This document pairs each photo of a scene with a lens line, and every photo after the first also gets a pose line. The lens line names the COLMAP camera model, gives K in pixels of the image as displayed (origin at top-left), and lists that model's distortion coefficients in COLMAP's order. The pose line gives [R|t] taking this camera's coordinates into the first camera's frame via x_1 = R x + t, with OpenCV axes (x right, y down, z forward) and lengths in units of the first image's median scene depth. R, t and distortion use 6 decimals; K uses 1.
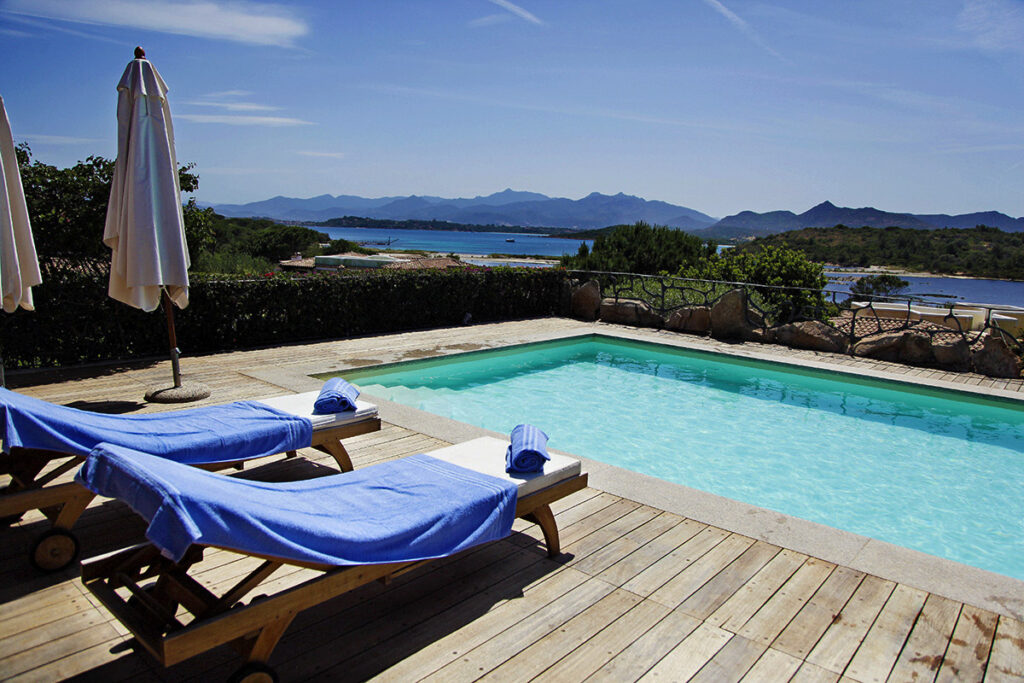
lens RADIAL K [[700.7, 0, 512.0], [0, 700.7, 341.5], [0, 0, 1]] dist [-0.085165, 0.000888]
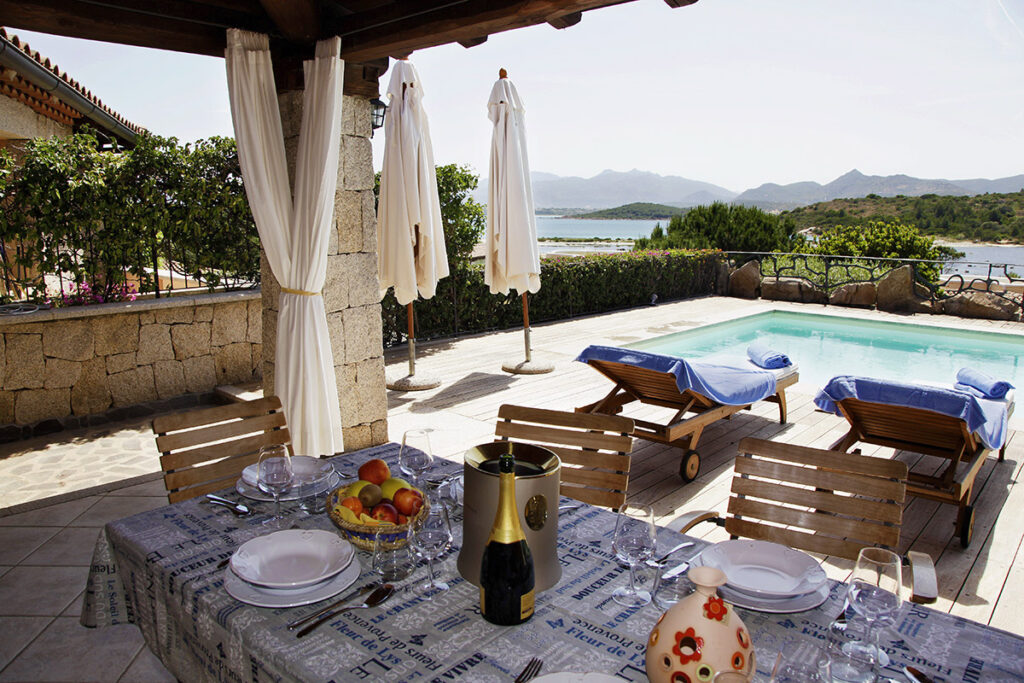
lens RADIAL K [[734.4, 0, 488.6], [0, 734.4, 336.2], [0, 0, 1]] dist [-0.060150, 0.000749]
pose [[0.998988, -0.028770, -0.034572, -0.102470], [0.029091, 0.999538, 0.008842, 0.002284], [0.034301, -0.009839, 0.999363, -0.048865]]
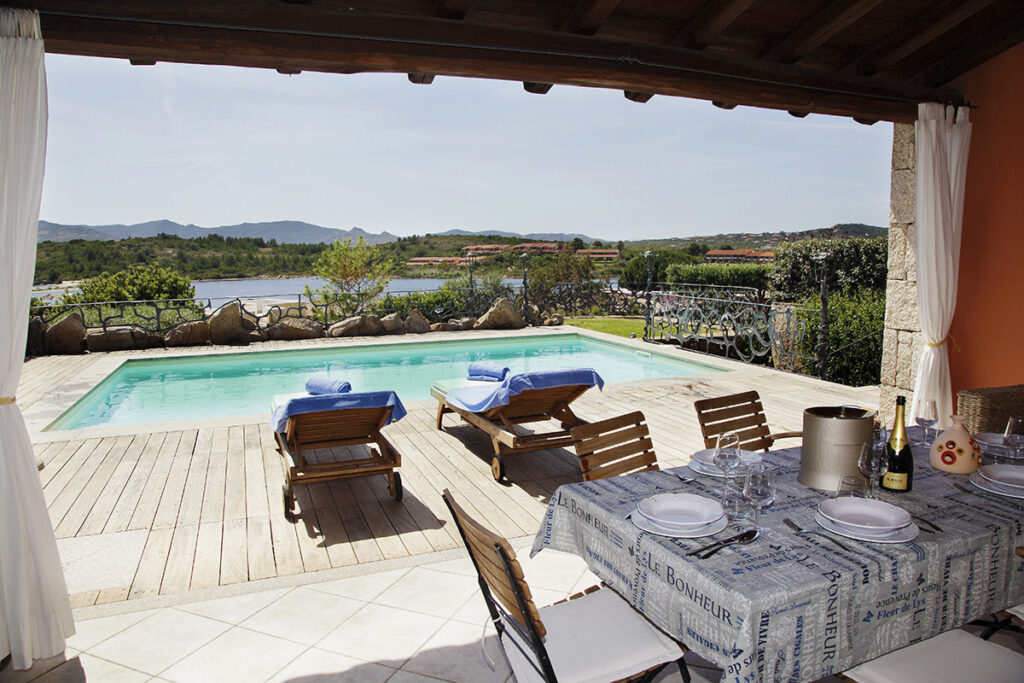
lens RADIAL K [[675.1, 0, 512.0], [0, 675.1, 341.5], [0, 0, 1]] dist [0.045241, -0.073133]
pose [[0.458494, -0.164675, 0.873307, -0.180629], [0.178266, 0.979751, 0.091155, -0.010291], [-0.870635, 0.113887, 0.478566, 0.004063]]
